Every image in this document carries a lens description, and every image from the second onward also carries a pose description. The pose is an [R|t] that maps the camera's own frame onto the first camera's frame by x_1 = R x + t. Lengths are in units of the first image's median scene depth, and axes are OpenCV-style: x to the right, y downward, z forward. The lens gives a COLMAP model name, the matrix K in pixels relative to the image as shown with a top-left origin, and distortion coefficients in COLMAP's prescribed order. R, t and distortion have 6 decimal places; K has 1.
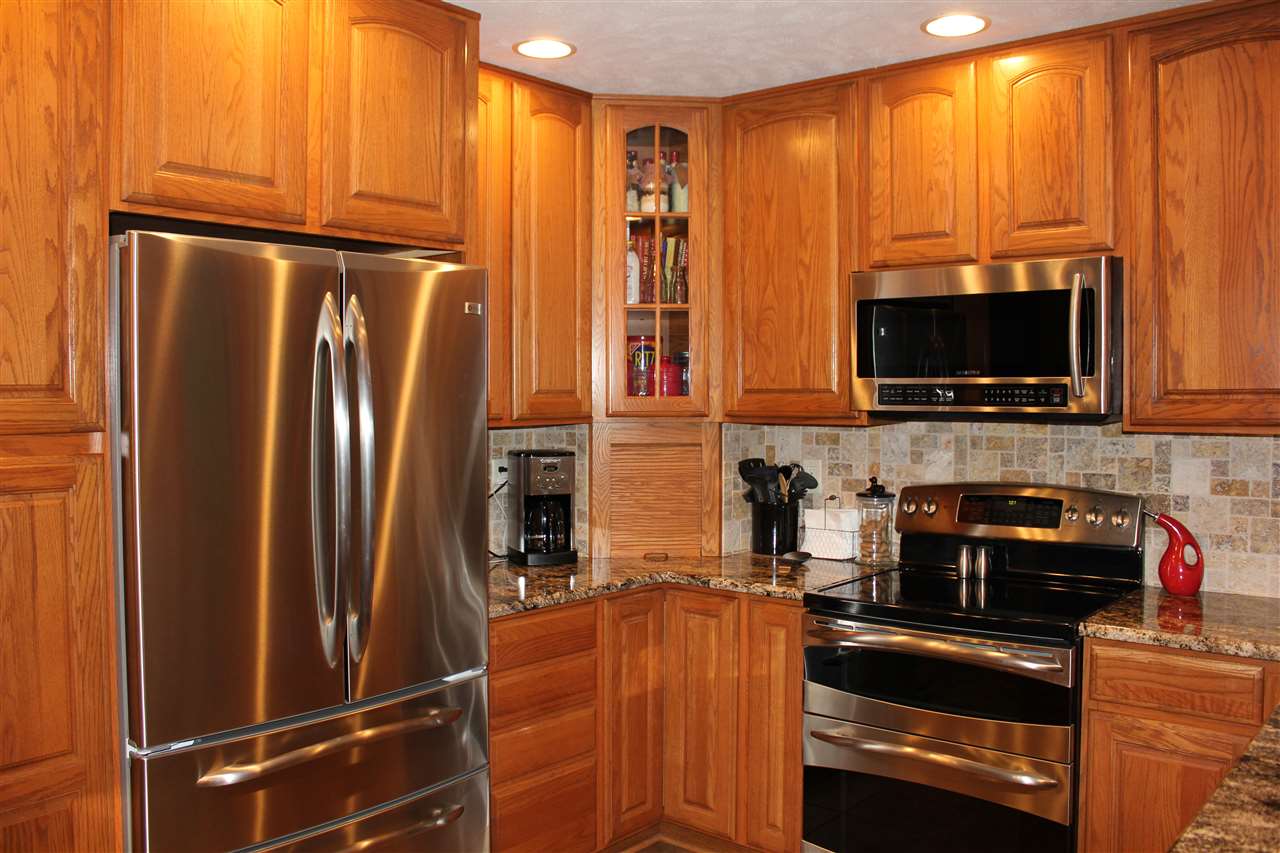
lens RADIAL K [[1093.8, 0, 640.0], [0, 1093.8, 426.5], [0, 0, 1]] dist [-0.097292, 0.001828]
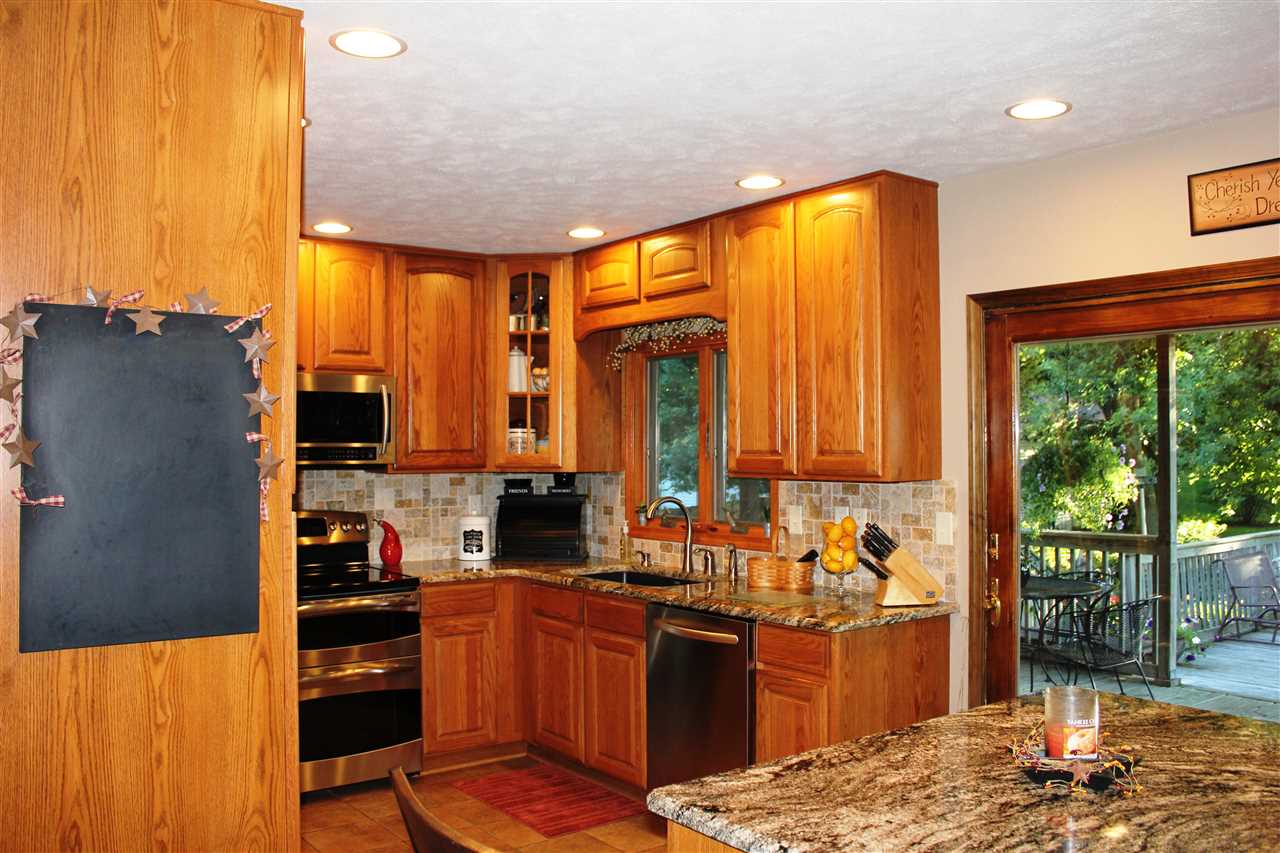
lens RADIAL K [[1093.8, 0, 640.0], [0, 1093.8, 426.5], [0, 0, 1]] dist [-0.097292, 0.001828]
pose [[0.230533, 0.019049, 0.972878, -1.189229], [0.030994, 0.999157, -0.026908, -0.011854], [-0.972571, 0.036357, 0.229749, 0.171225]]
